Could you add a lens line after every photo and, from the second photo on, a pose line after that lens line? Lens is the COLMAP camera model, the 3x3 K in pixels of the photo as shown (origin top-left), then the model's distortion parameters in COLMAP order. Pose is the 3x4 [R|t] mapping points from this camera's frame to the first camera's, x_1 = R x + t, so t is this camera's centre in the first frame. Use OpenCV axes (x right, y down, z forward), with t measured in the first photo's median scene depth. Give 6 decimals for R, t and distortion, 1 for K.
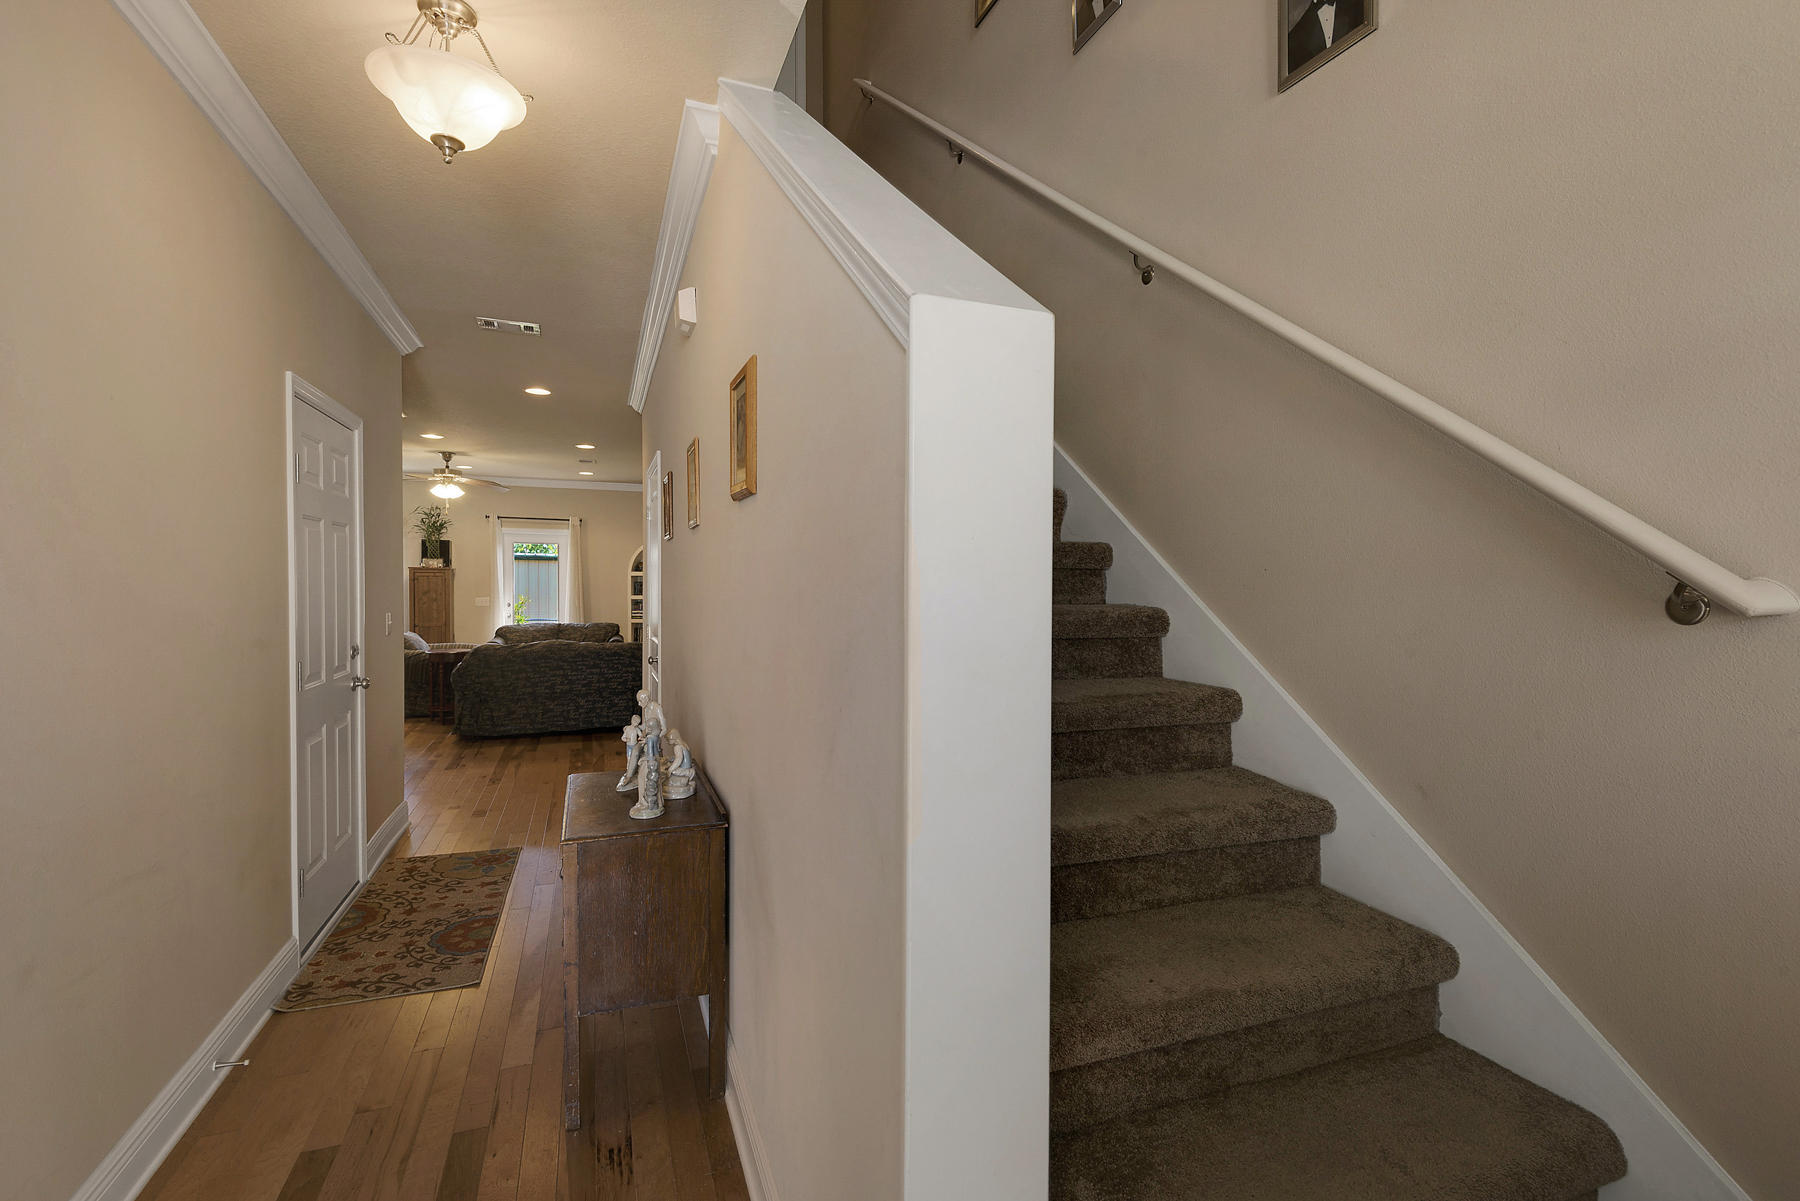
lens RADIAL K [[817.3, 0, 906.1], [0, 817.3, 606.8], [0, 0, 1]] dist [0.017945, -0.007320]
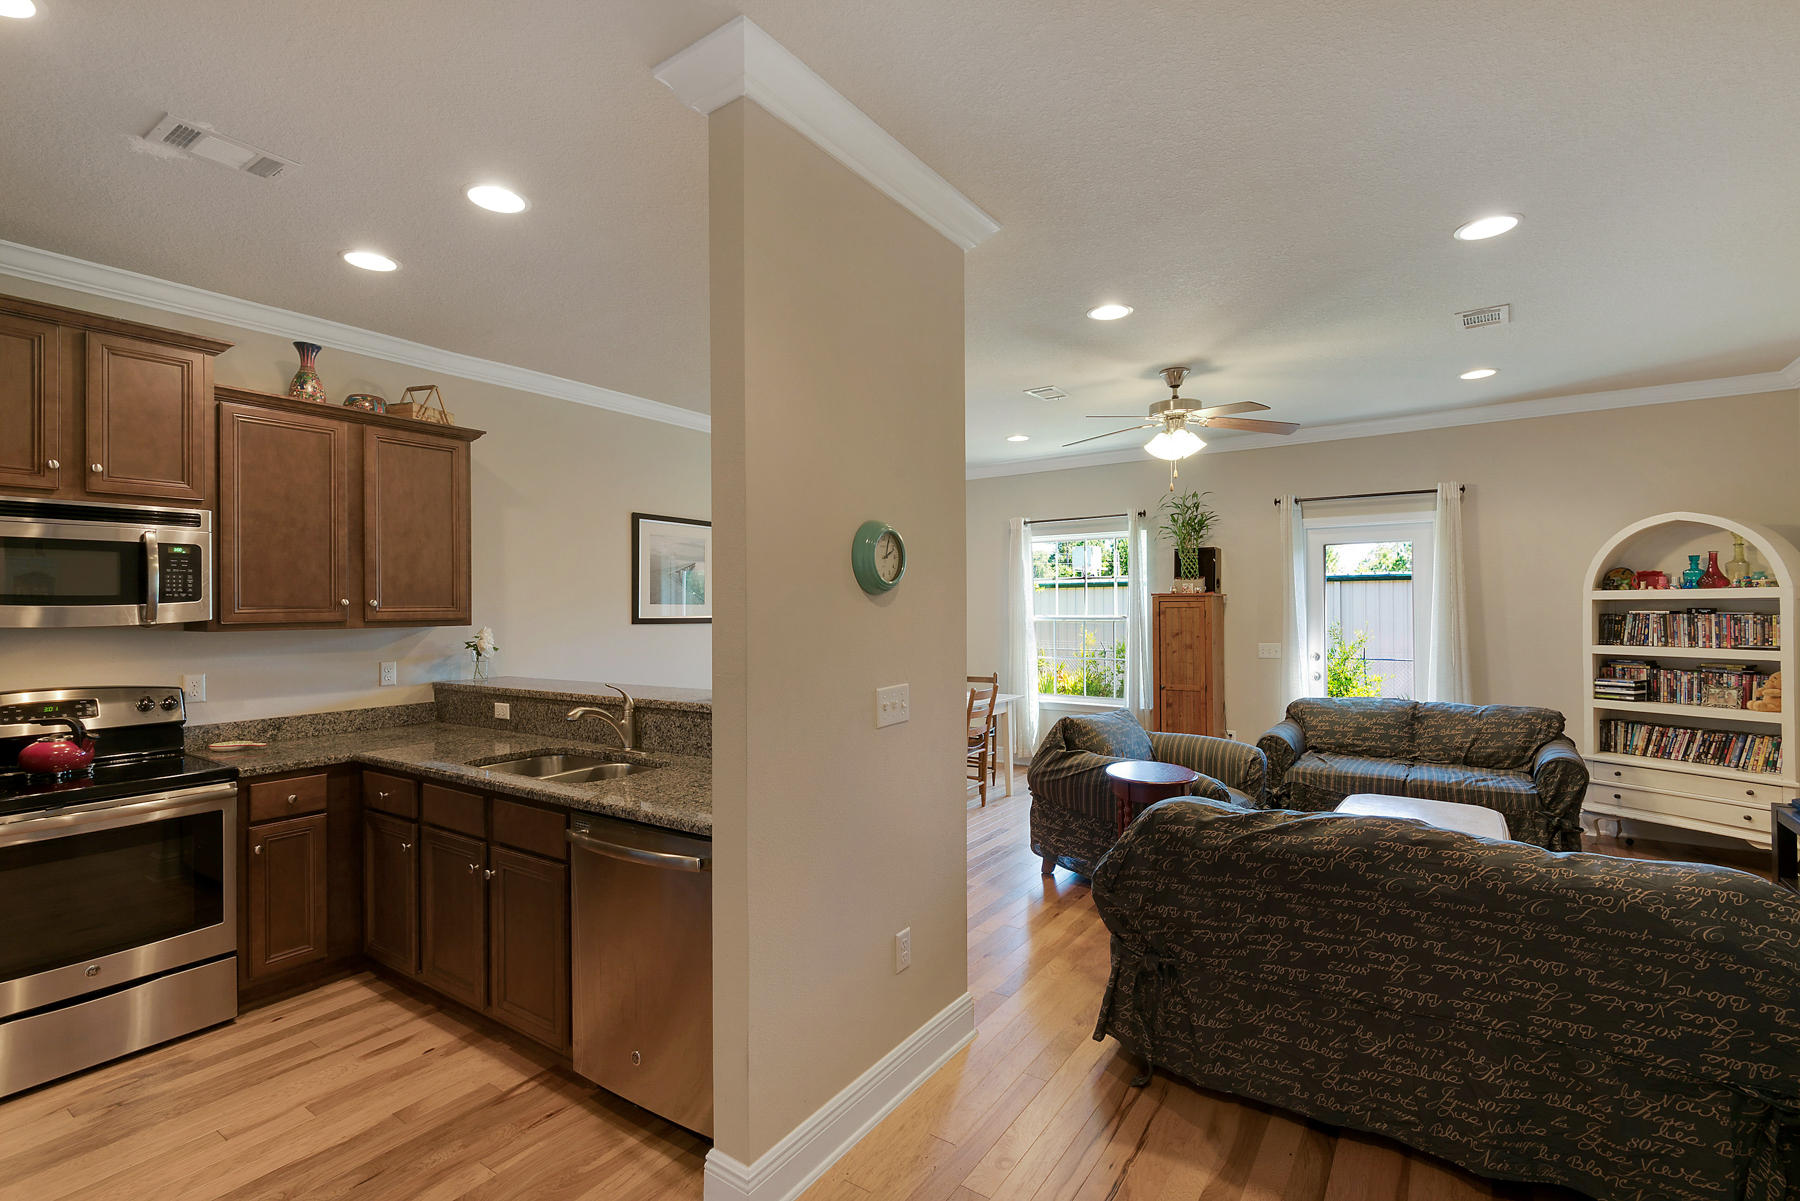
lens RADIAL K [[817.3, 0, 906.4], [0, 817.3, 606.7], [0, 0, 1]] dist [0.017945, -0.007320]
pose [[0.570561, -0.011855, -0.821169, -0.199777], [-0.012525, 0.999654, -0.023134, -0.021611], [0.821159, 0.023484, 0.570216, 0.487244]]
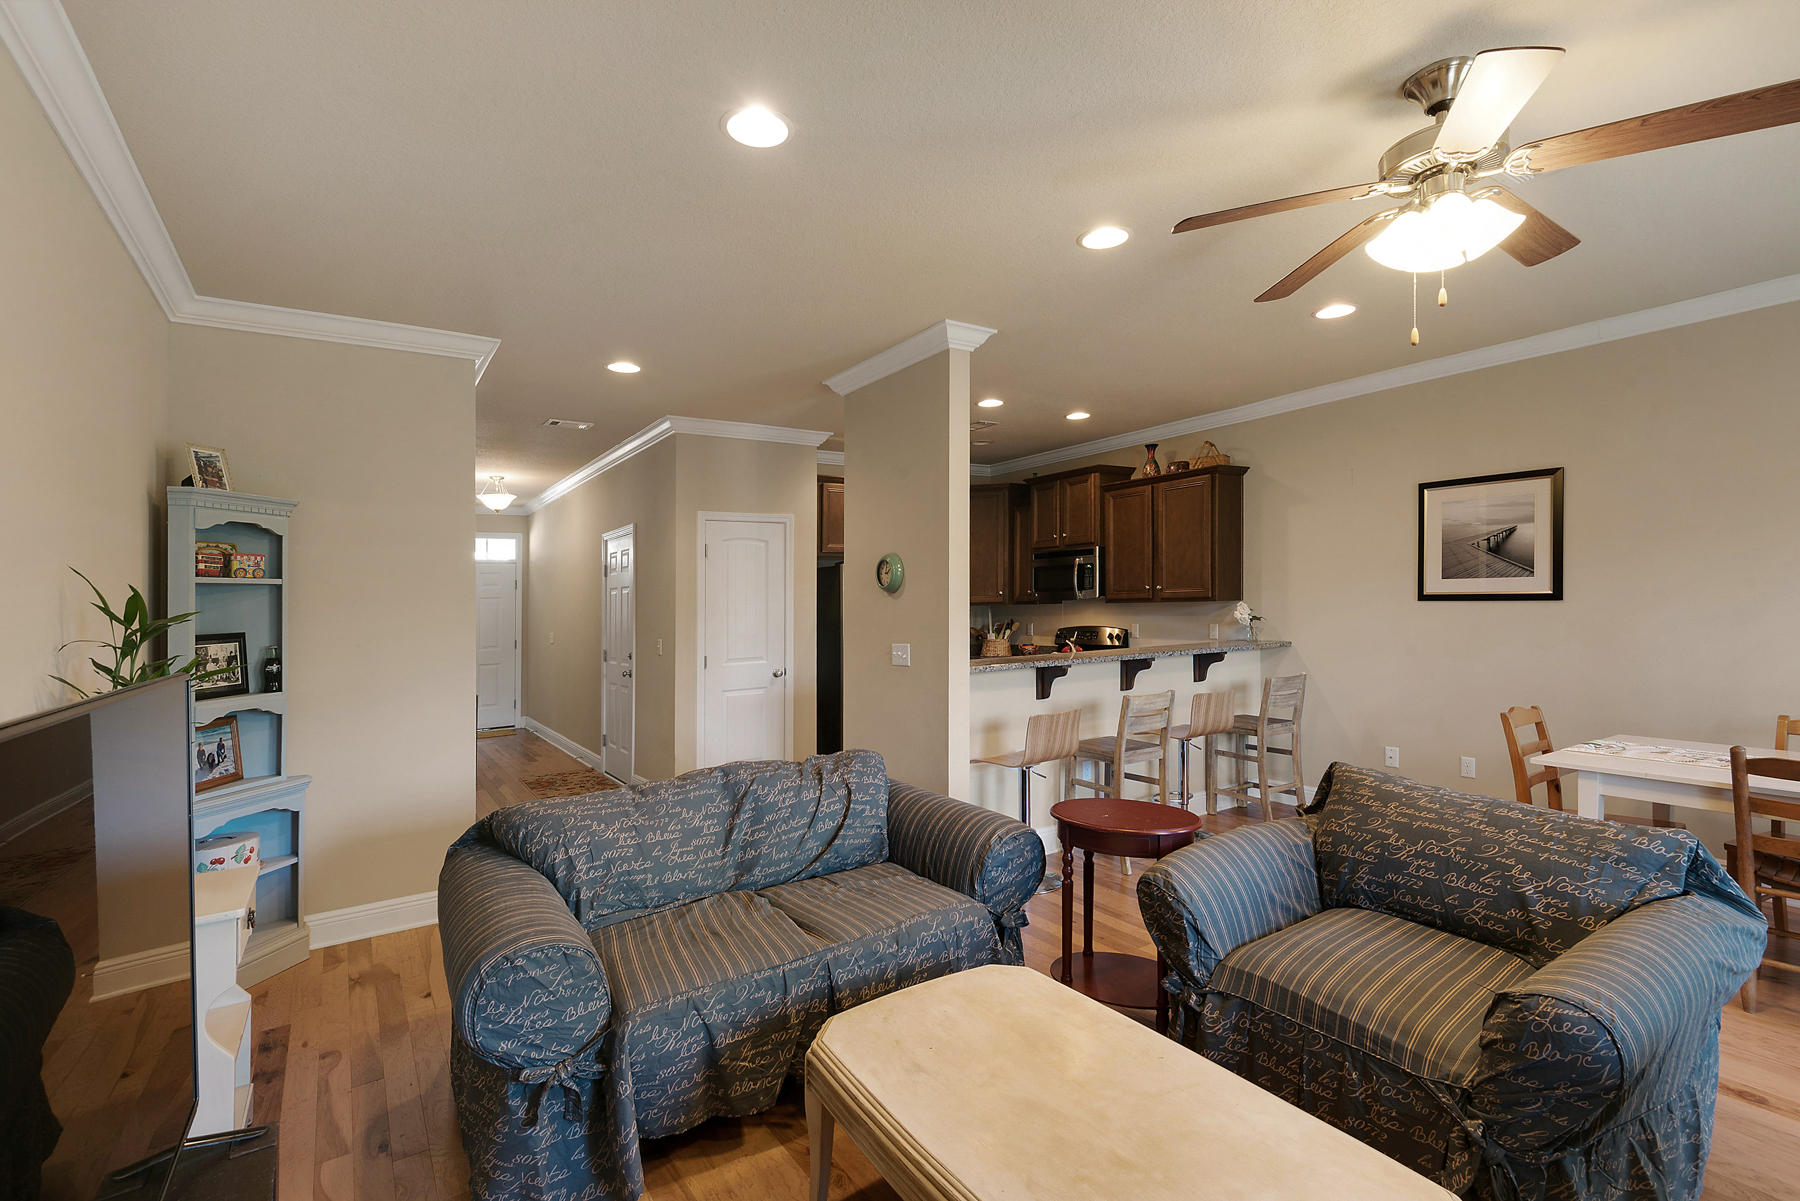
lens RADIAL K [[817.3, 0, 912.4], [0, 817.3, 602.3], [0, 0, 1]] dist [0.017945, -0.007320]
pose [[-0.970053, 0.022664, -0.241835, -0.298680], [0.015509, 0.999385, 0.031451, -0.038700], [0.242400, 0.026758, -0.969807, 1.015671]]
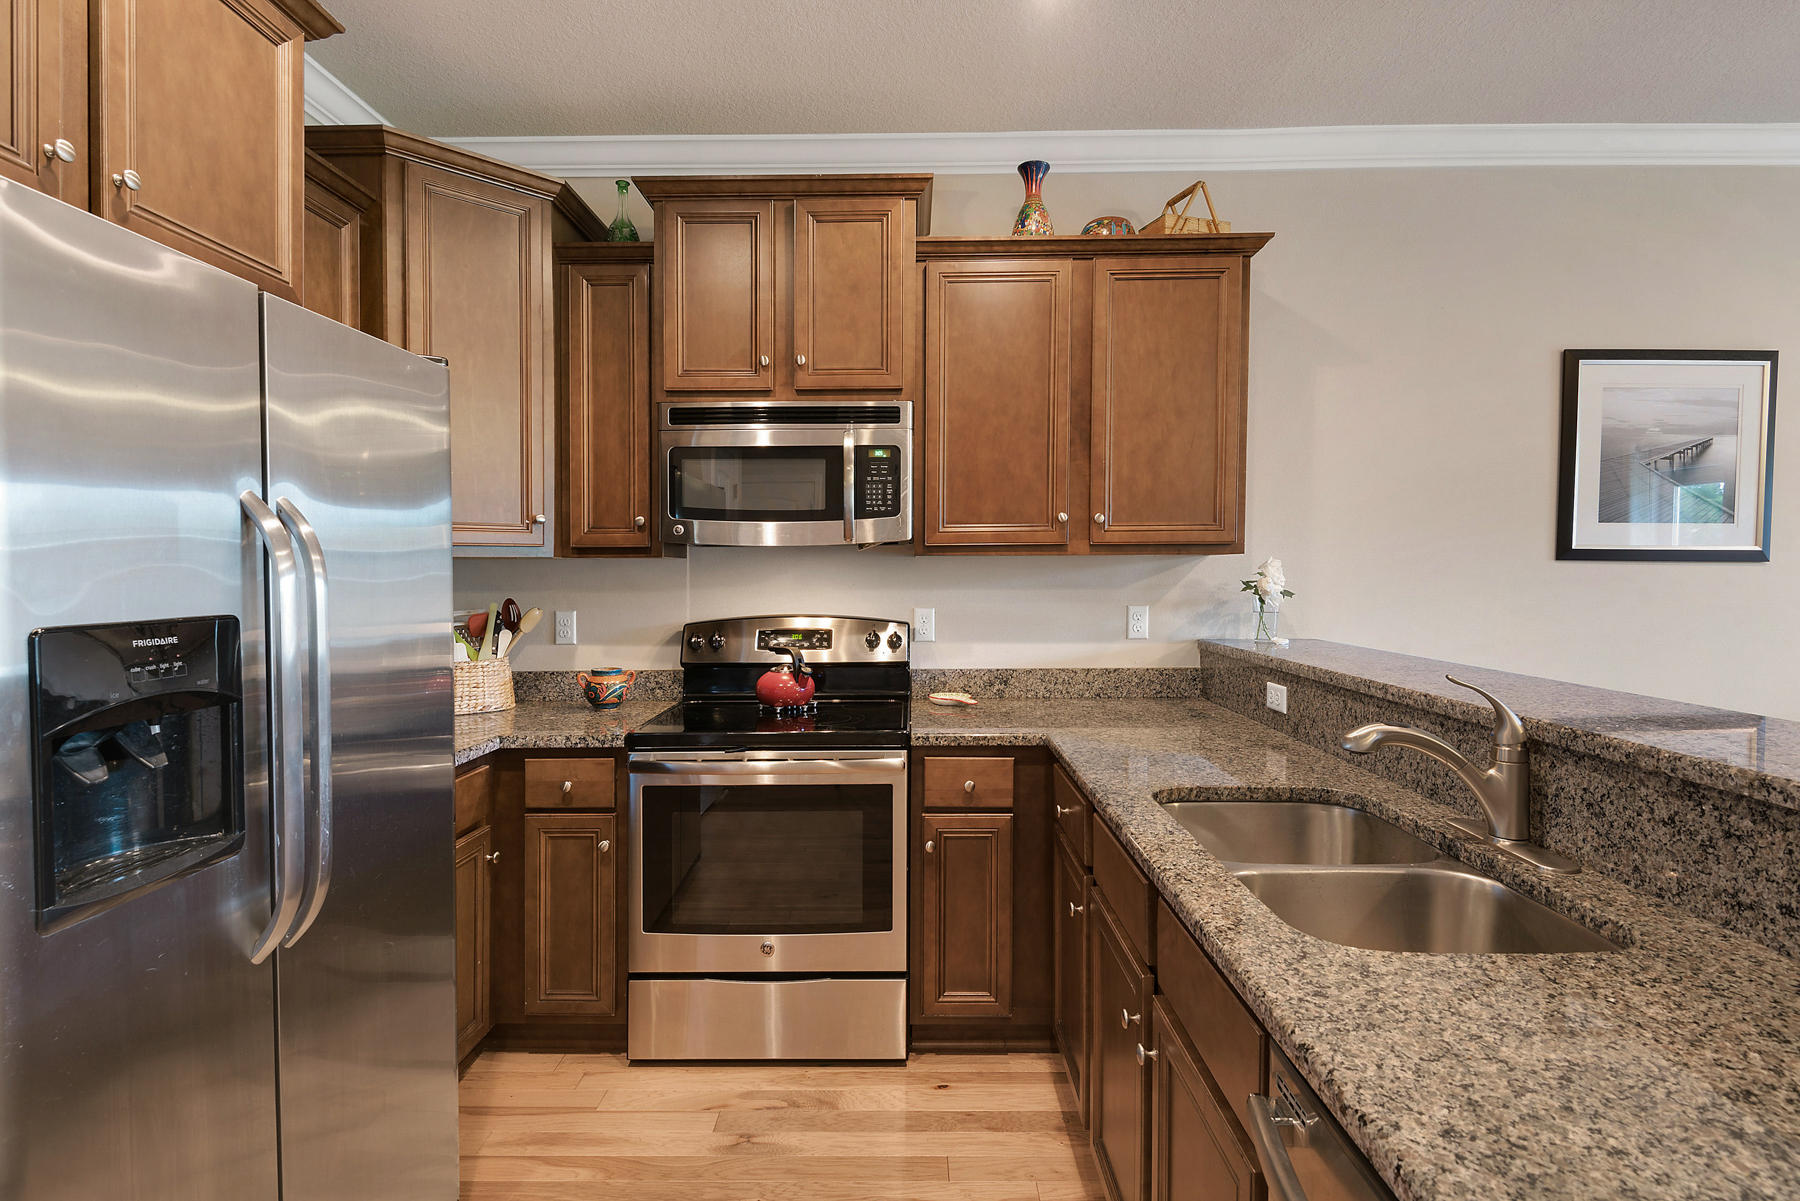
lens RADIAL K [[896.2, 0, 868.2], [0, 896.2, 597.7], [0, 0, 1]] dist [0.009576, -0.008395]
pose [[-0.377237, 0.027851, -0.925698, -0.343422], [-0.026614, 0.998809, 0.040896, -0.014274], [0.925734, 0.040064, -0.376046, 0.536001]]
